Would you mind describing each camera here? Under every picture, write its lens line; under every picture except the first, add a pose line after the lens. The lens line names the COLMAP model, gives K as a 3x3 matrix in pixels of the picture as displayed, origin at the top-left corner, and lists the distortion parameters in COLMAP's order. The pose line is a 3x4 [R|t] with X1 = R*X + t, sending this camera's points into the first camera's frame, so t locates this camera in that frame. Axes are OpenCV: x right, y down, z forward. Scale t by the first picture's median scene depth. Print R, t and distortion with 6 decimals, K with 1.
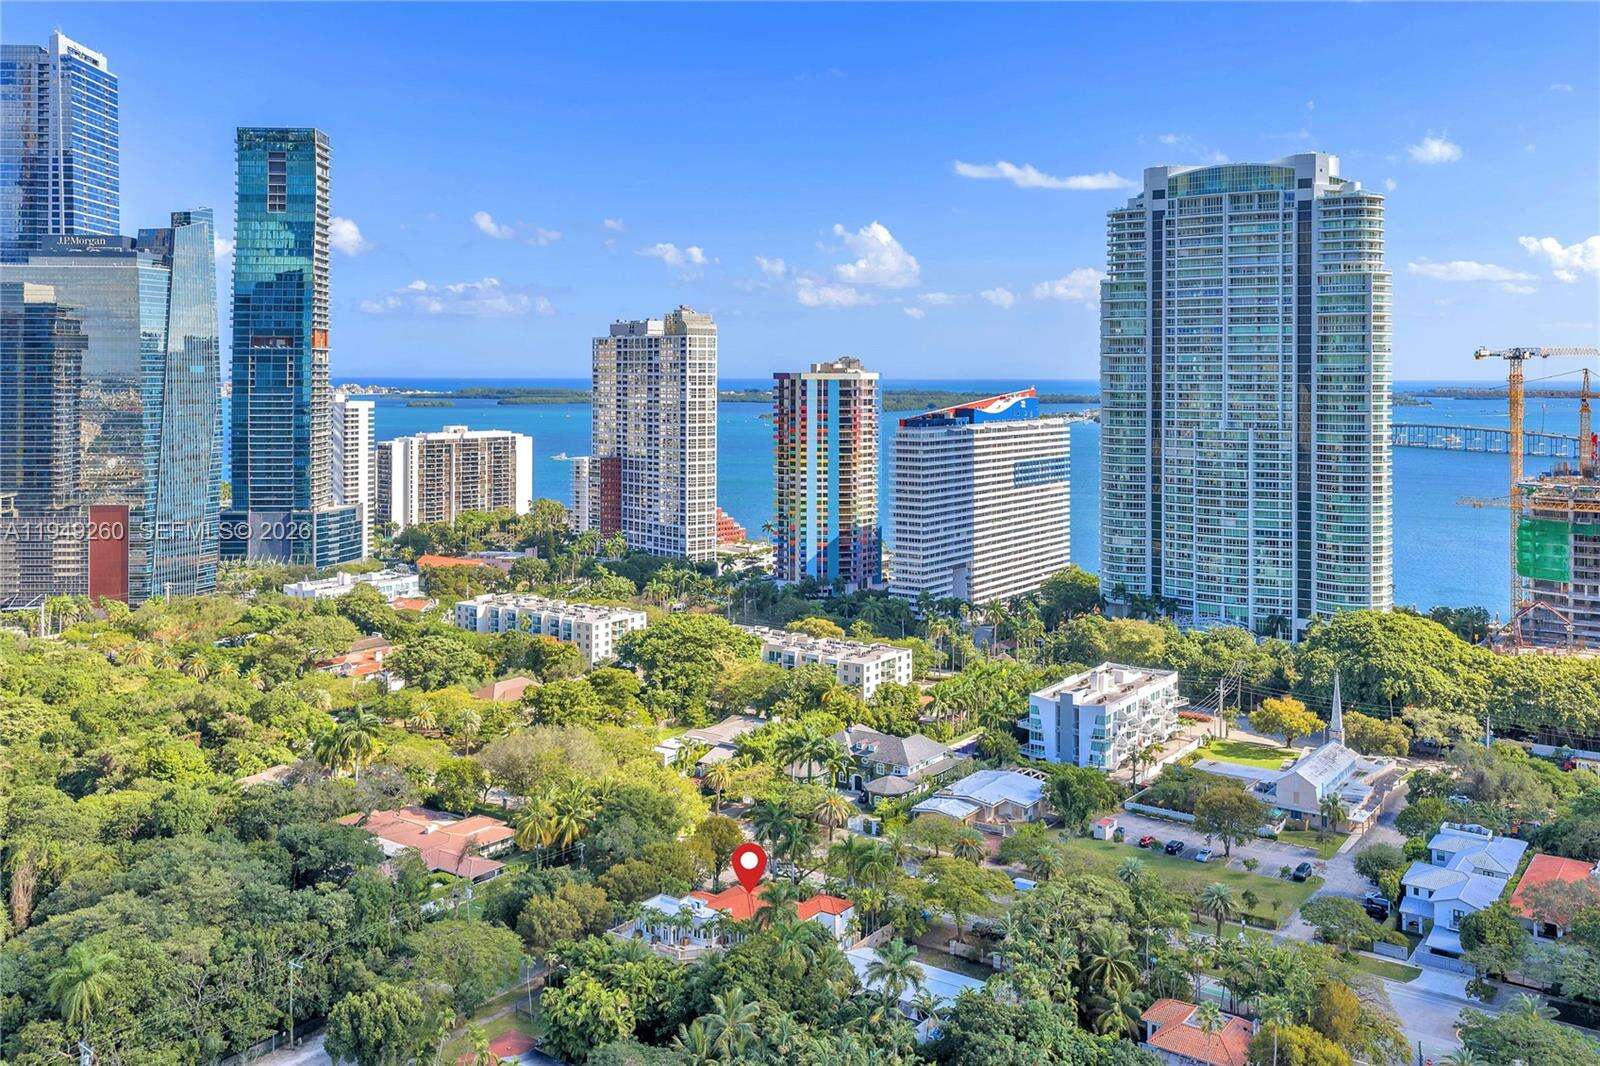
lens RADIAL K [[1365.8, 0, 802.7], [0, 1365.8, 370.6], [0, 0, 1]] dist [0.013560, -0.006675]
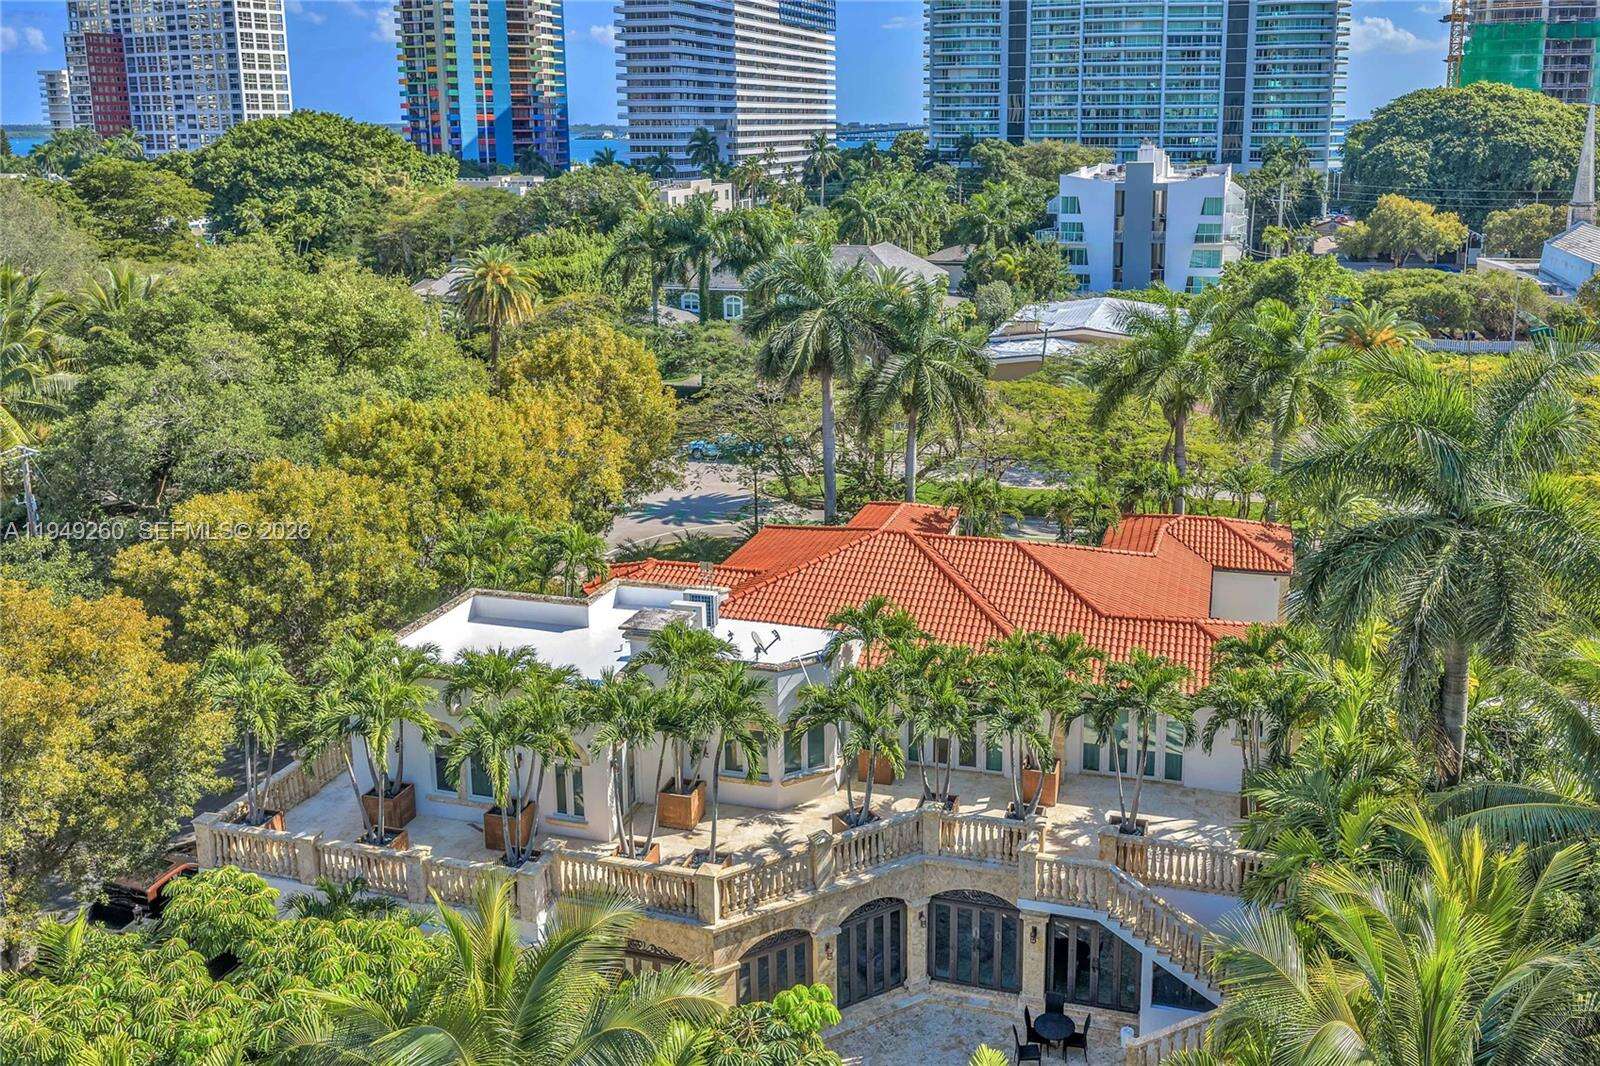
lens RADIAL K [[1375.5, 0, 862.5], [0, 1375.5, 396.6], [0, 0, 1]] dist [0.001584, -0.004708]
pose [[0.938526, -0.076115, 0.336714, -0.052388], [0.007731, 0.979779, 0.199933, 0.143656], [-0.345123, -0.185039, 0.920136, 0.365055]]
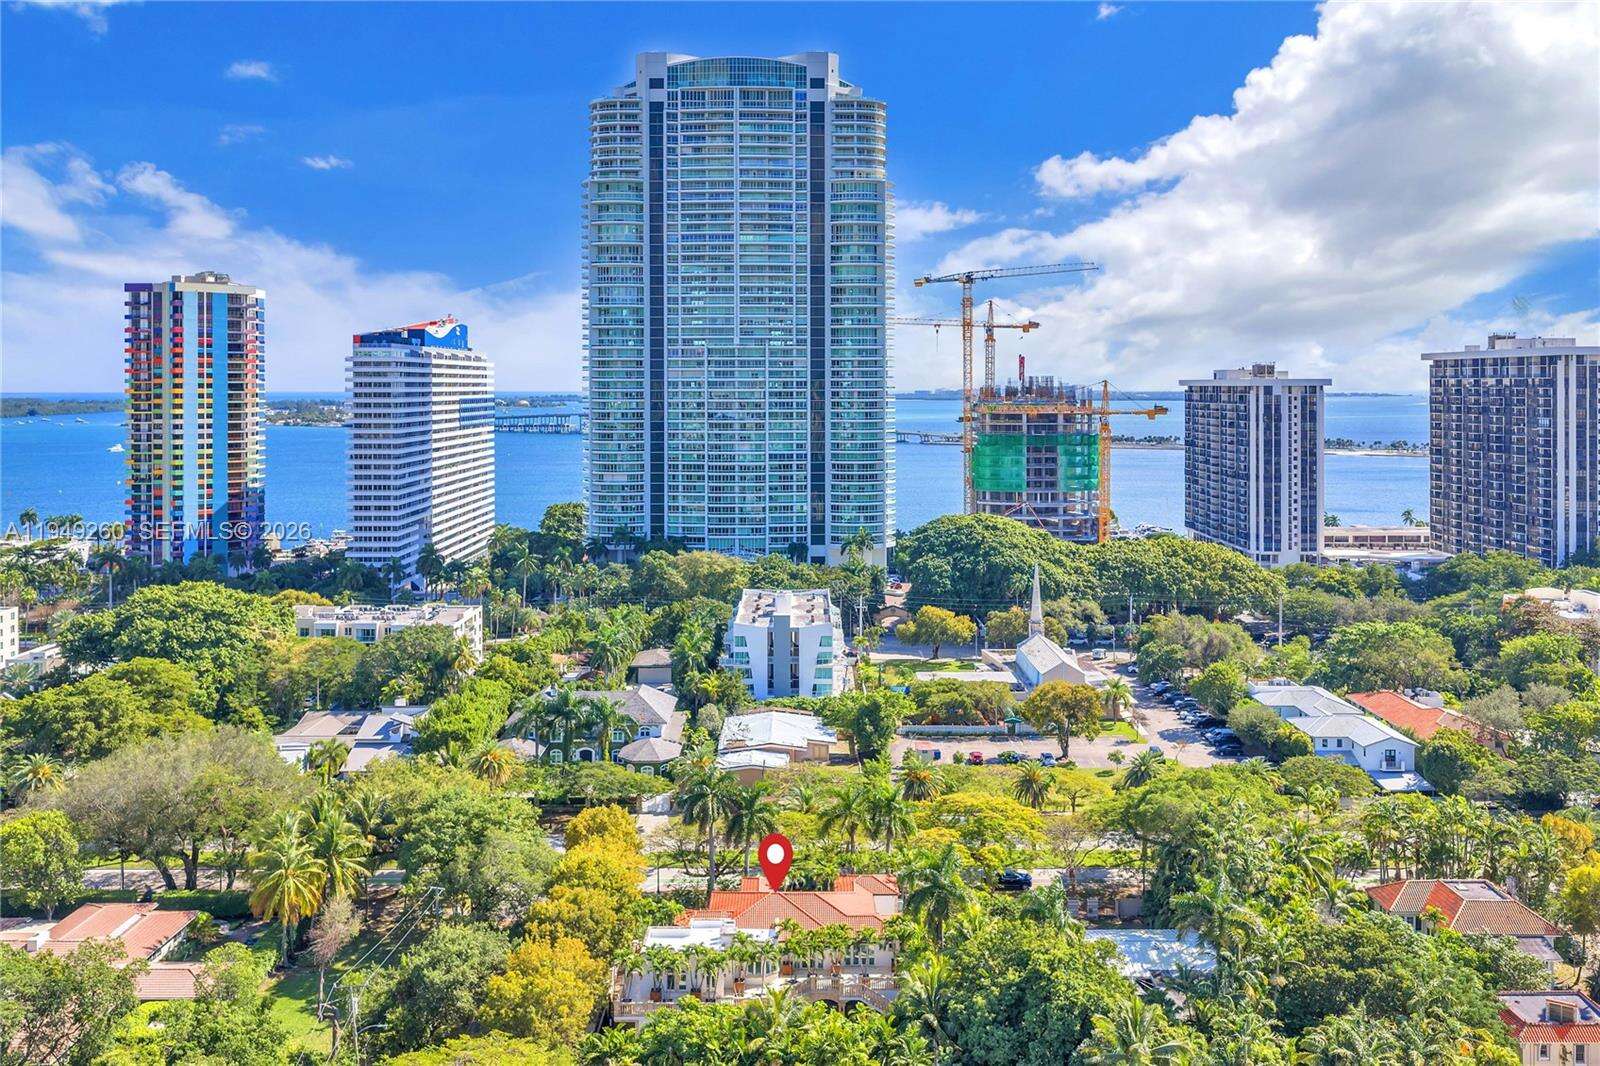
lens RADIAL K [[1398.2, 0, 802.1], [0, 1398.2, 392.9], [0, 0, 1]] dist [0.021561, -0.007076]
pose [[0.813310, -0.007019, 0.581789, -0.187996], [0.002084, 0.999956, 0.009151, 0.062252], [-0.581827, -0.006230, 0.813288, 0.204178]]
